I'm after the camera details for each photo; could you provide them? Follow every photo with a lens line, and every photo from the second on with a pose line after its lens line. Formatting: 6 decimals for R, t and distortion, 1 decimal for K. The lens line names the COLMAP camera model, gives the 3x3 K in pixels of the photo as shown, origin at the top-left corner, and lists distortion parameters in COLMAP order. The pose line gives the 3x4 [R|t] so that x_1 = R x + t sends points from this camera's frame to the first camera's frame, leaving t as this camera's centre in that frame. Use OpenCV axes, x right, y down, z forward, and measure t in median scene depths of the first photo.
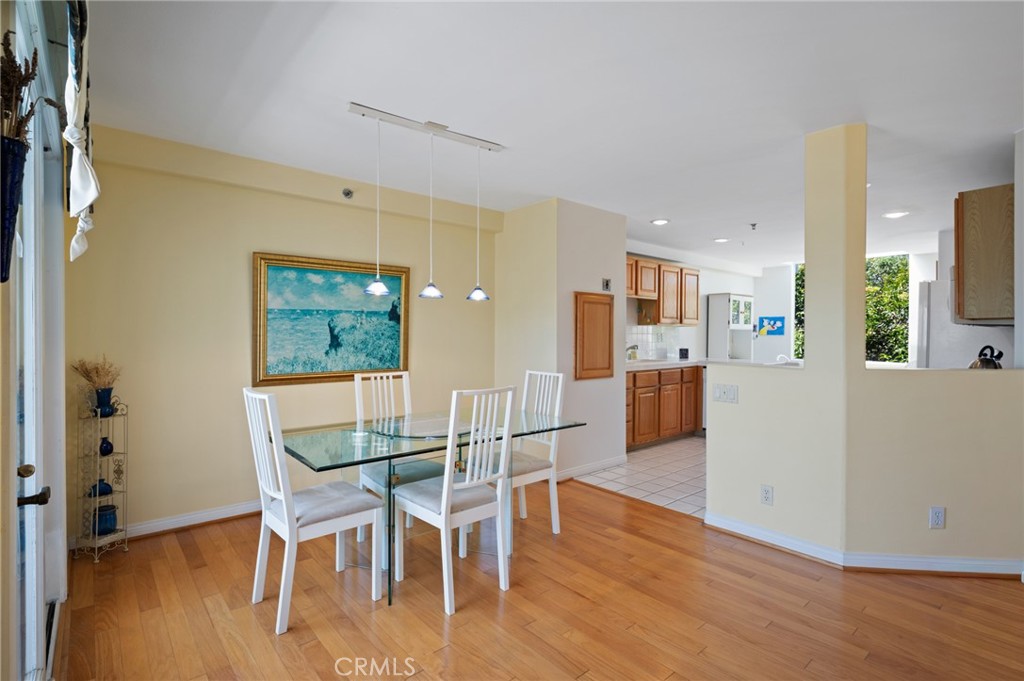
lens RADIAL K [[491.5, 0, 512.0], [0, 491.5, 340.5], [0, 0, 1]] dist [0.000420, -0.000009]
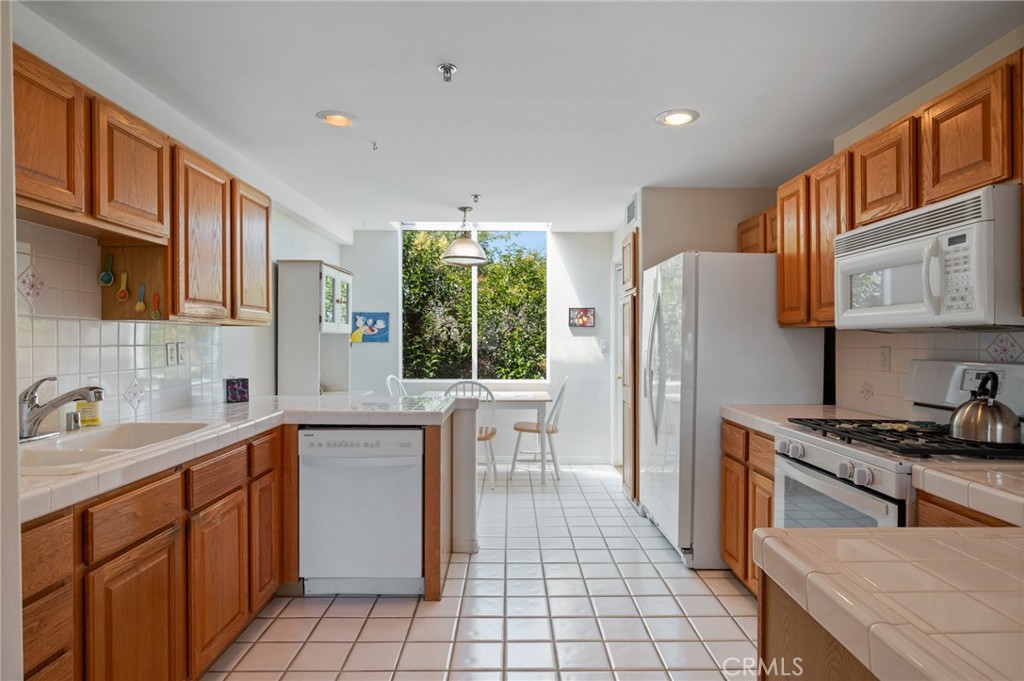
lens RADIAL K [[561.3, 0, 512.0], [0, 561.3, 340.5], [0, 0, 1]] dist [-0.000366, 0.000028]
pose [[0.645760, -0.009703, 0.763479, 0.144116], [0.016678, 0.999860, -0.001399, -0.012187], [-0.763358, 0.013637, 0.645831, 0.540312]]
